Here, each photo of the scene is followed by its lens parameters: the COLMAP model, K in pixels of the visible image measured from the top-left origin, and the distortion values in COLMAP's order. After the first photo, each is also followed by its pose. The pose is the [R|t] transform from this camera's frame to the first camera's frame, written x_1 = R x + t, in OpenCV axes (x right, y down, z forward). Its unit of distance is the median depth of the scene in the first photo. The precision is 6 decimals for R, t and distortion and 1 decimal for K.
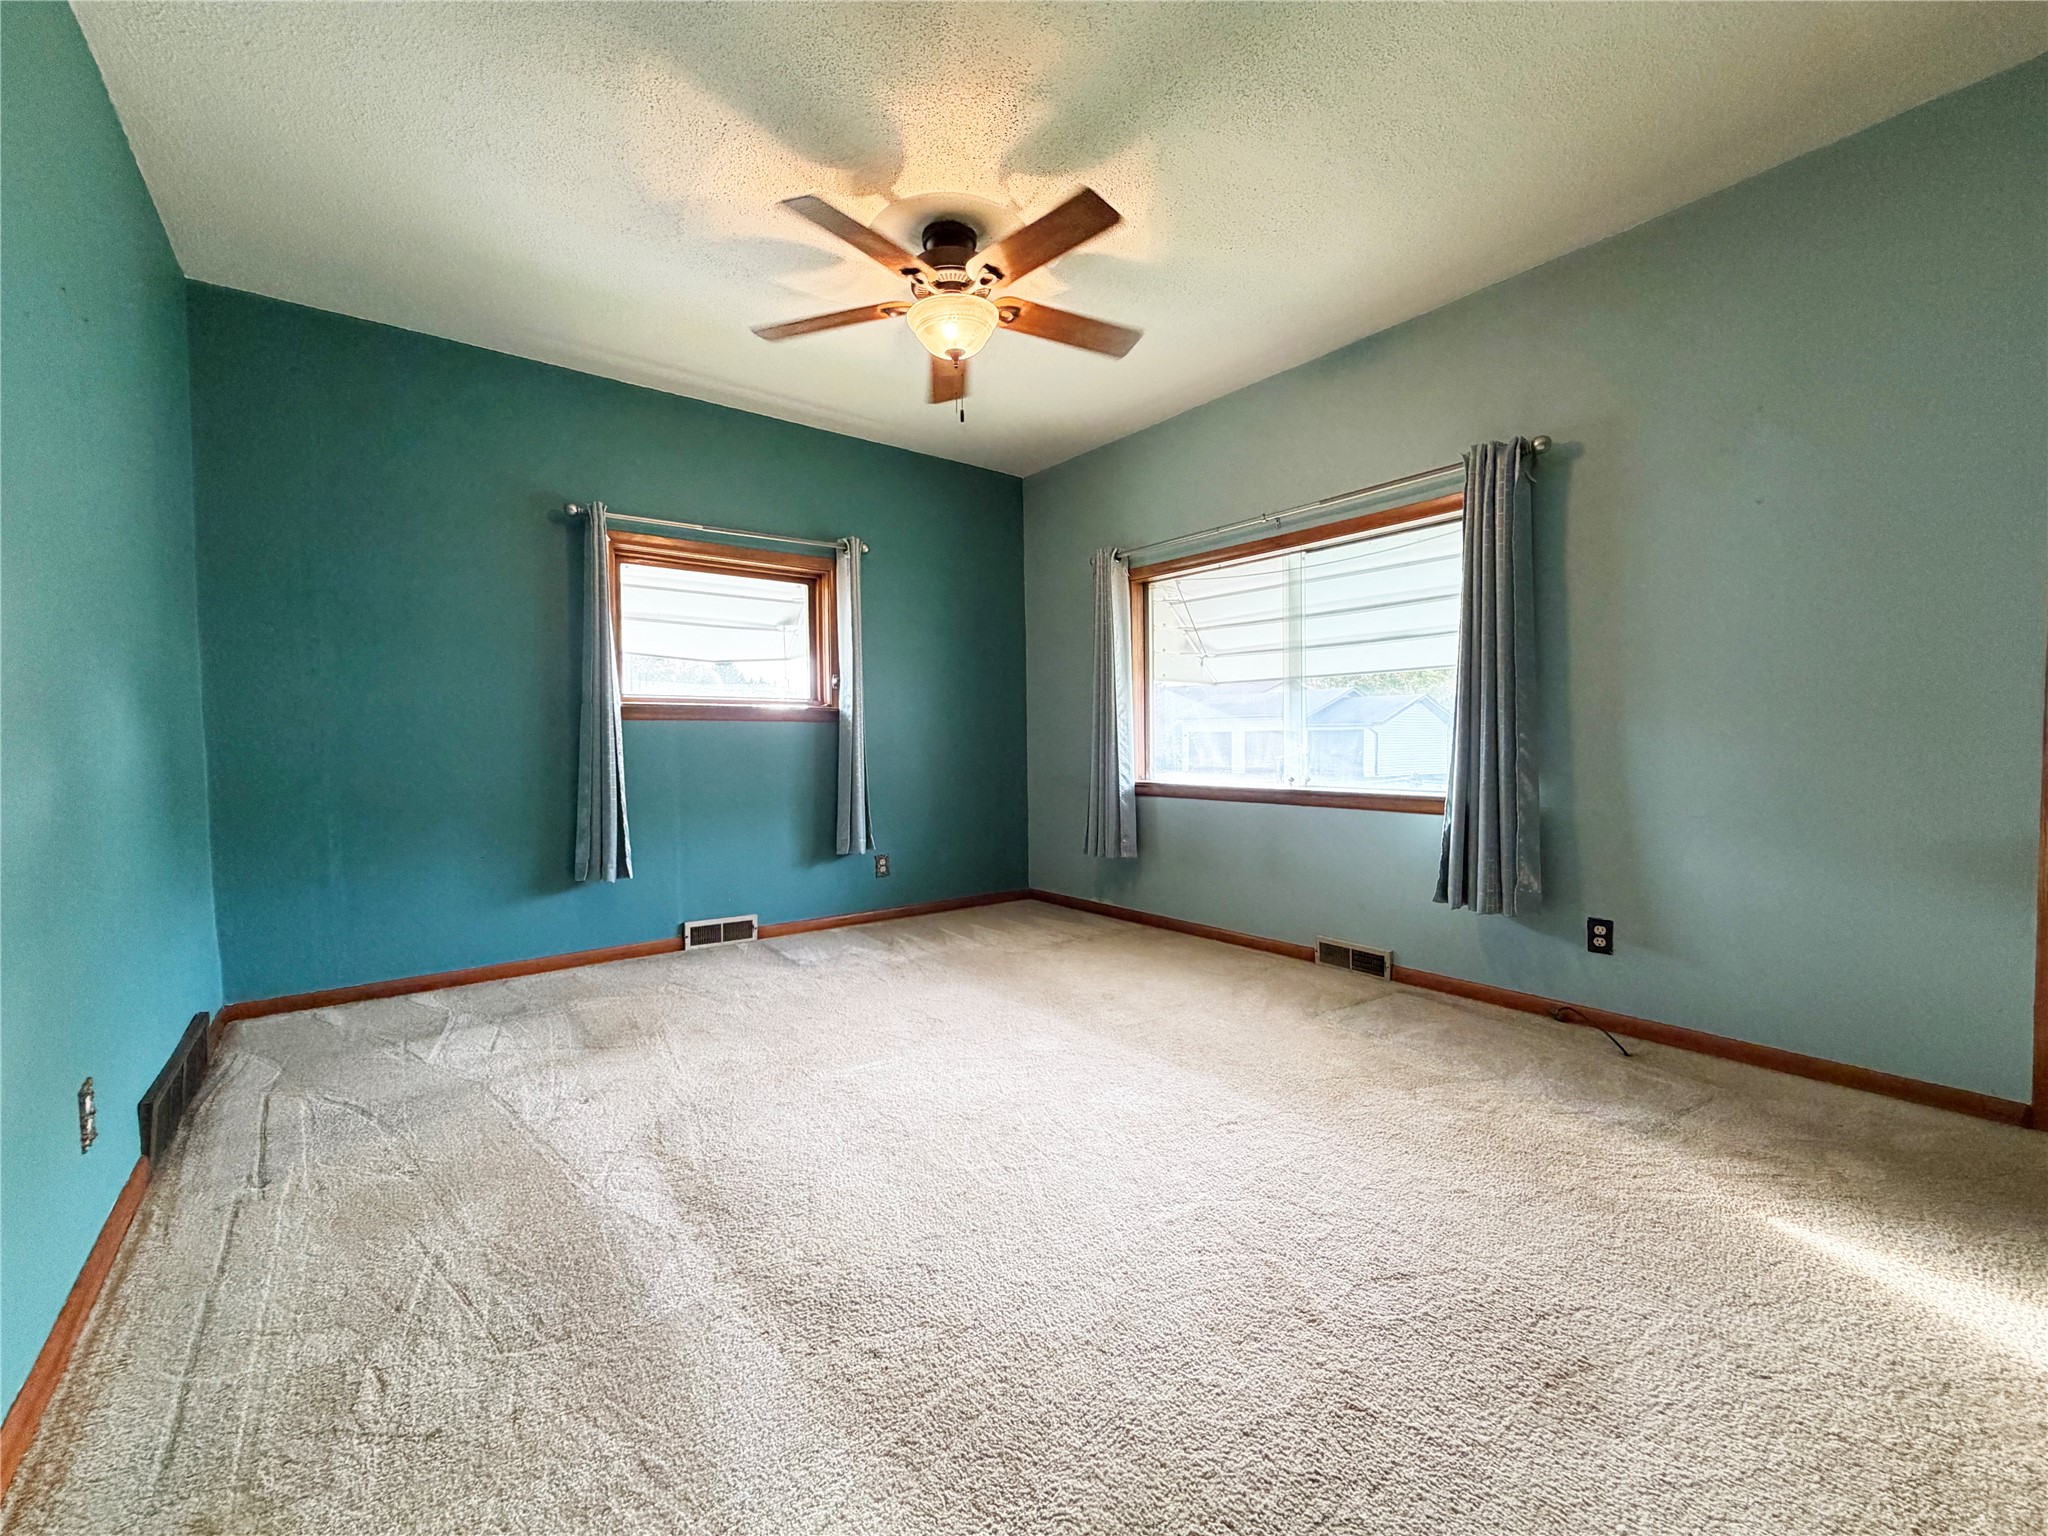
lens RADIAL K [[830.3, 0, 1025.9], [0, 830.3, 771.5], [0, 0, 1]] dist [0.000177, 0.000126]
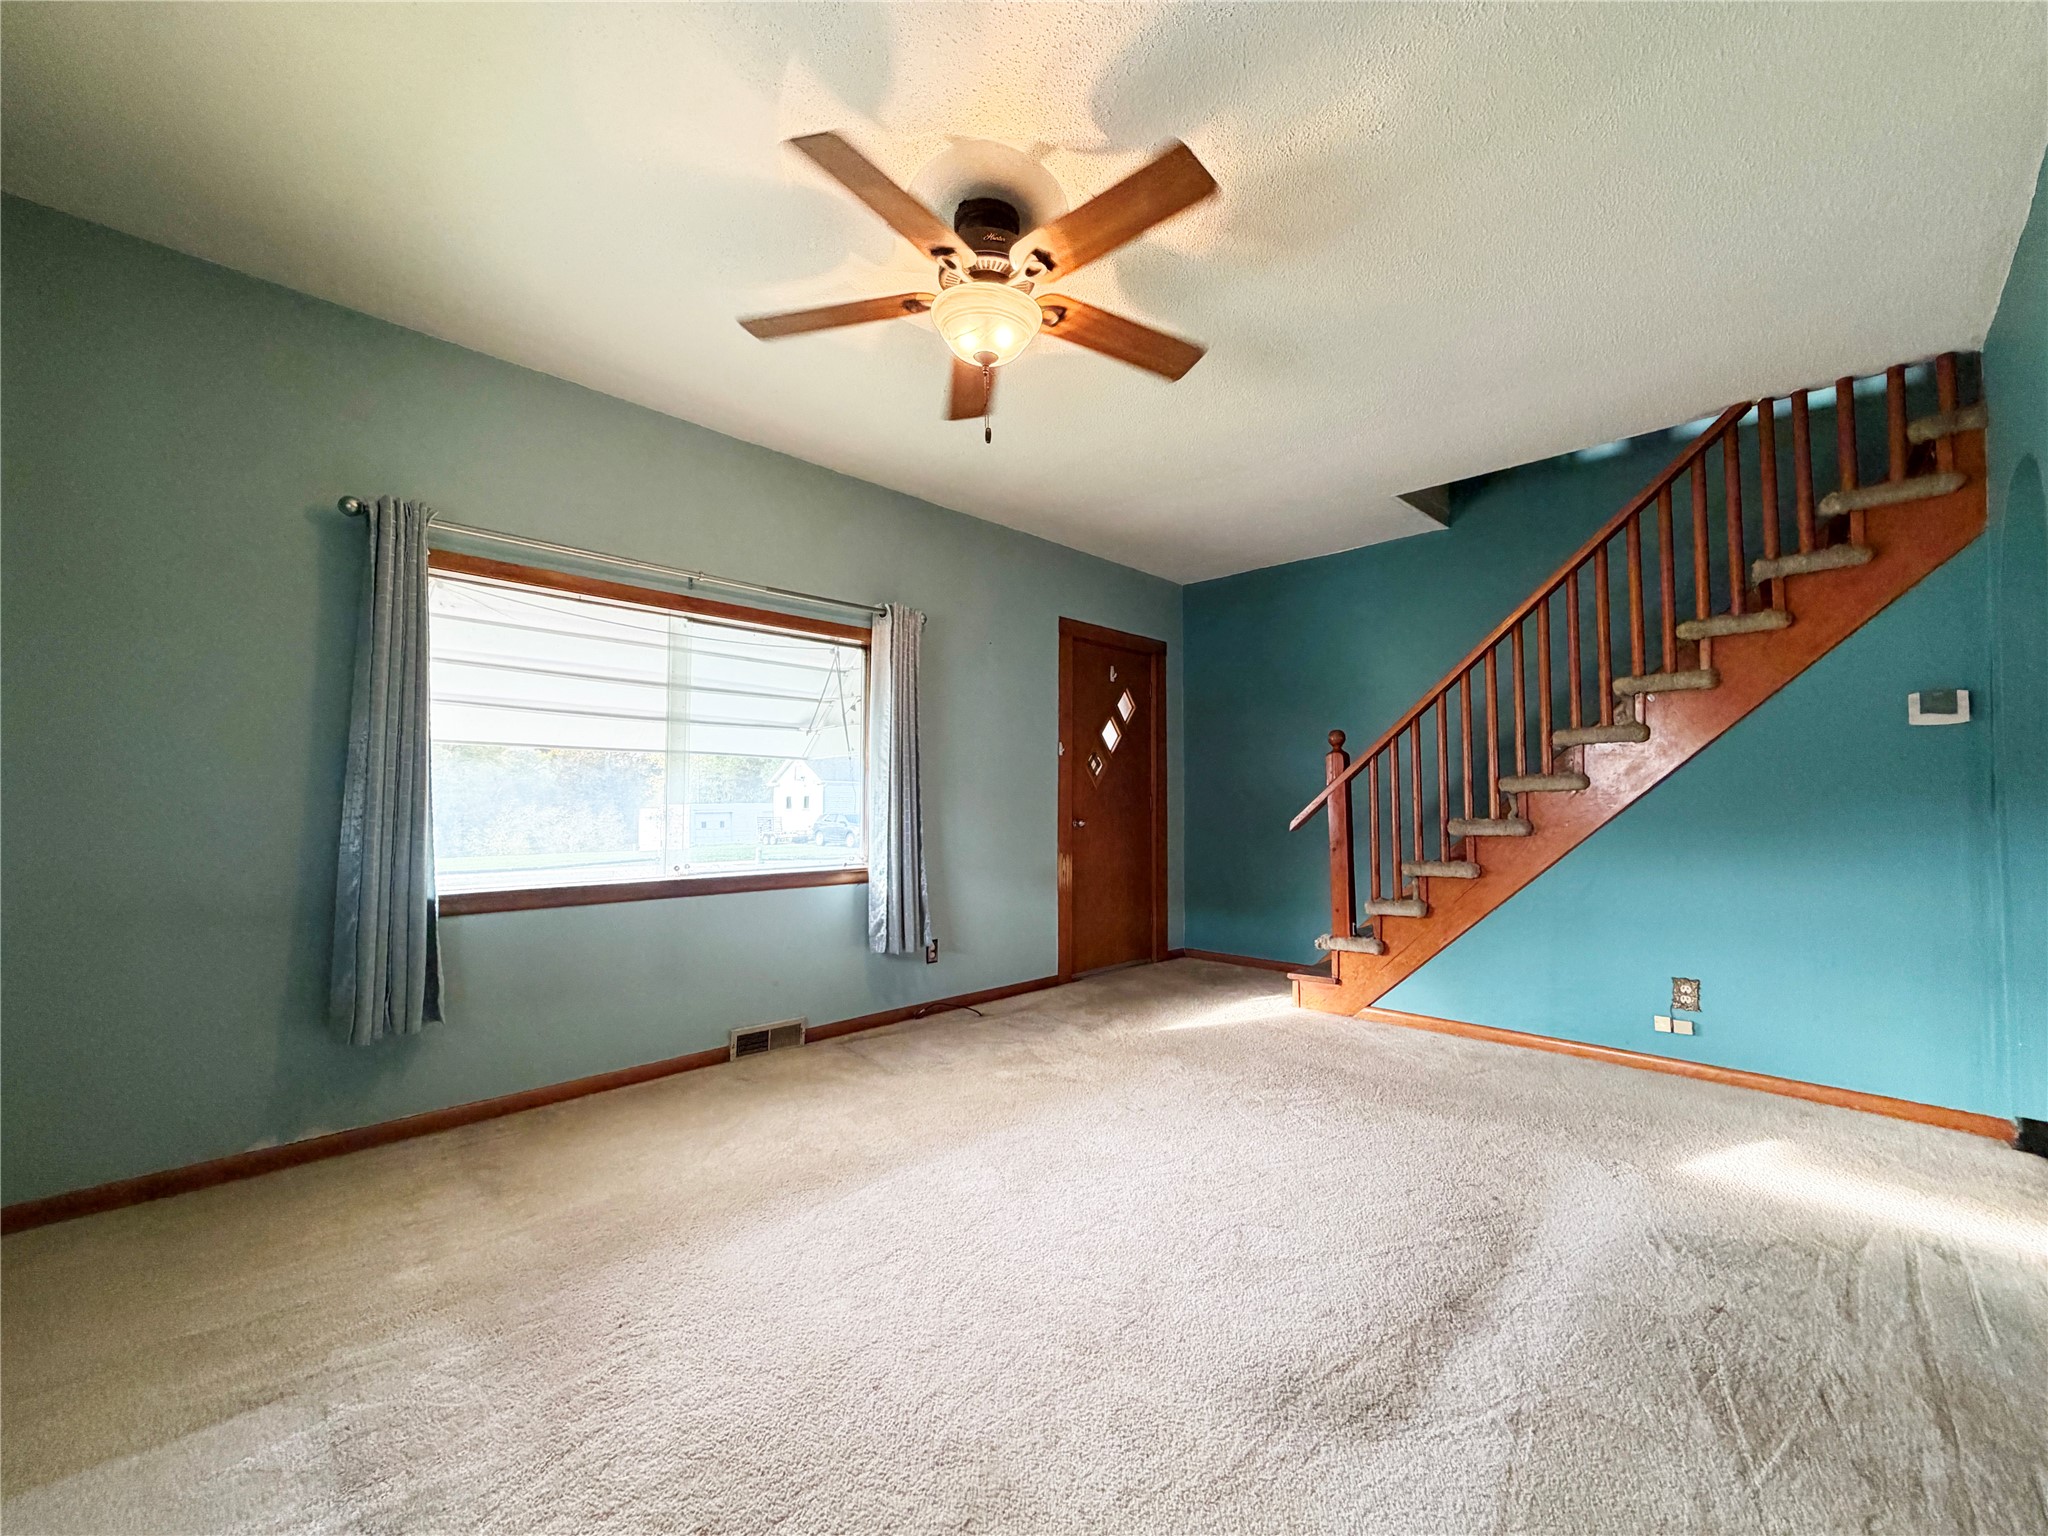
lens RADIAL K [[833.7, 0, 1030.2], [0, 833.7, 743.5], [0, 0, 1]] dist [0.000855, 0.000036]
pose [[-0.132495, 0.087254, 0.987336, -0.743268], [0.044957, 0.995622, -0.081954, -0.037552], [-0.990164, 0.033529, -0.135838, 0.891238]]
